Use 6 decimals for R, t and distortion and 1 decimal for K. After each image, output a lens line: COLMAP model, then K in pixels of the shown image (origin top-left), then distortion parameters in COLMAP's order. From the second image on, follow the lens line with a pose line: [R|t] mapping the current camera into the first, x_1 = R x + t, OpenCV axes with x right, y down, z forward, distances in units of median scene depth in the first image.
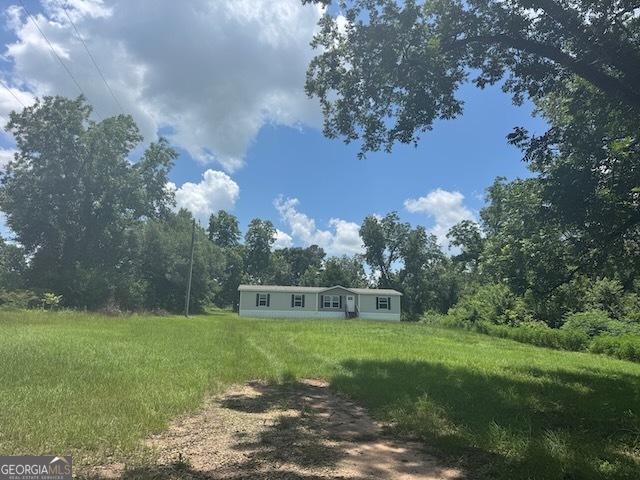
lens RADIAL K [[446.6, 0, 325.5], [0, 446.6, 240.4], [0, 0, 1]] dist [0.019574, -0.005423]
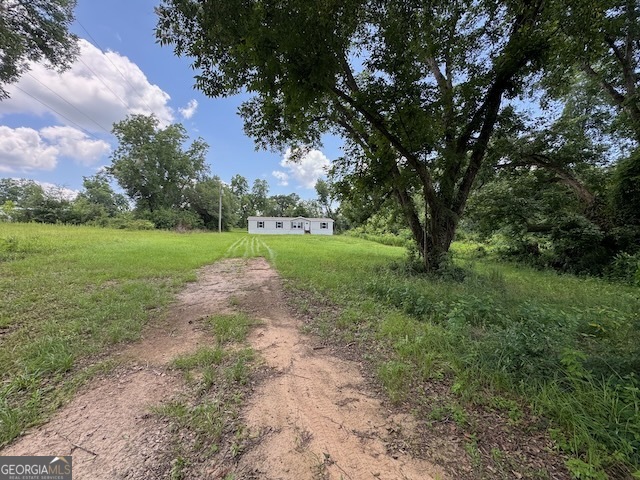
lens RADIAL K [[255.9, 0, 322.0], [0, 255.9, 241.5], [0, 0, 1]] dist [-0.002067, 0.000522]
pose [[0.997315, -0.013025, 0.072062, 0.035553], [-0.001813, 0.979362, 0.202105, -0.016172], [-0.073207, -0.201693, 0.976709, -0.098110]]
